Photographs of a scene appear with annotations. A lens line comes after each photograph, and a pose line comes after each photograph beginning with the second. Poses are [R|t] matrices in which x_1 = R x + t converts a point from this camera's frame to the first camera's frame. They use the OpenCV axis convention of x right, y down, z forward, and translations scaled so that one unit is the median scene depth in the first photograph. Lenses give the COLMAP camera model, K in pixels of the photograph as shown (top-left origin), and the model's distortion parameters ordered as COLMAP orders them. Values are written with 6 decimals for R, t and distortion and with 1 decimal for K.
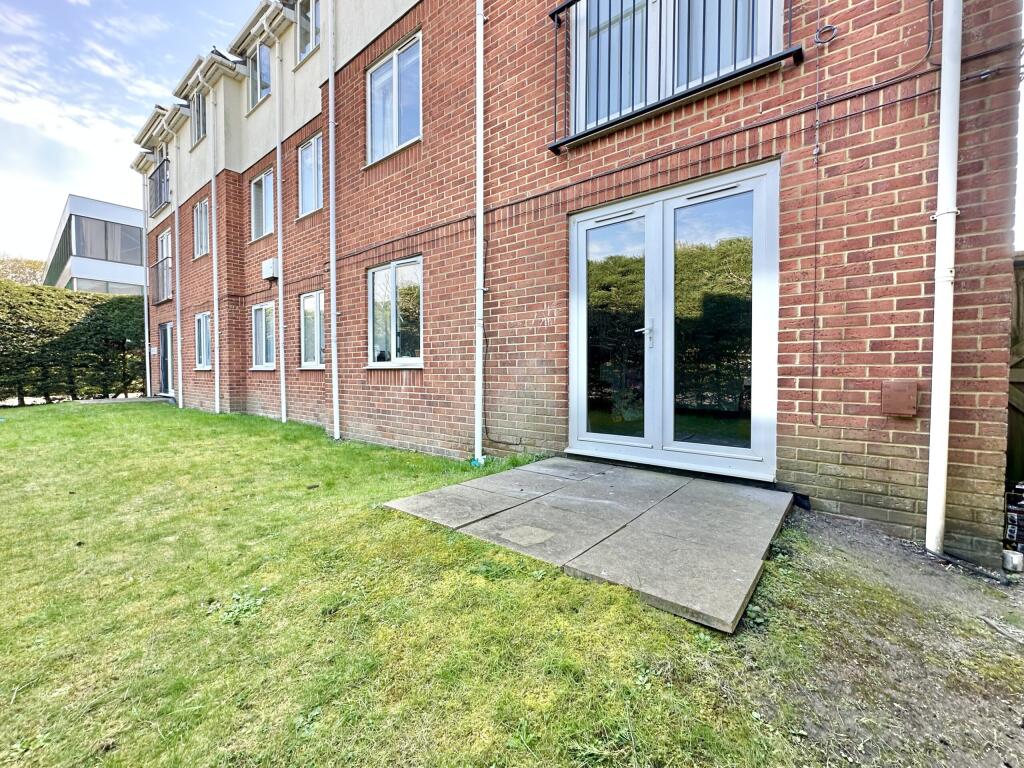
lens RADIAL K [[412.6, 0, 520.0], [0, 412.6, 382.2], [0, 0, 1]] dist [0.001451, -0.000003]
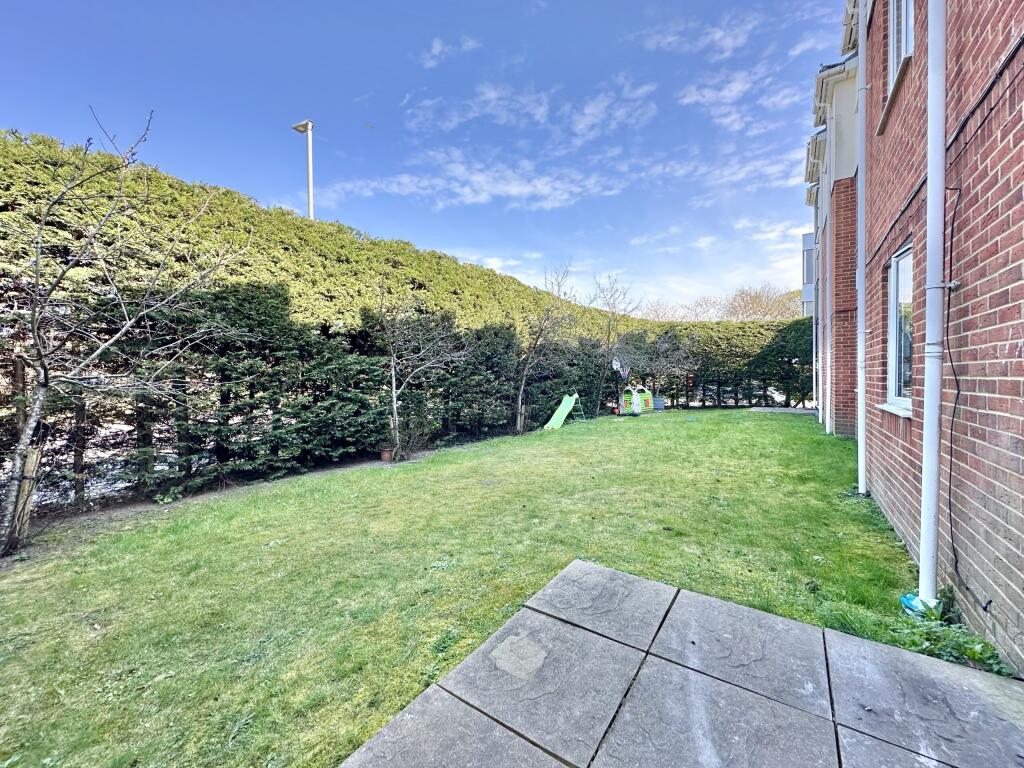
lens RADIAL K [[412.6, 0, 518.3], [0, 412.6, 382.4], [0, 0, 1]] dist [0.001451, -0.000003]
pose [[0.081425, 0.016033, -0.996550, 0.741665], [-0.021784, 0.999660, 0.014304, -0.182042], [0.996441, 0.020544, 0.081747, 0.781034]]
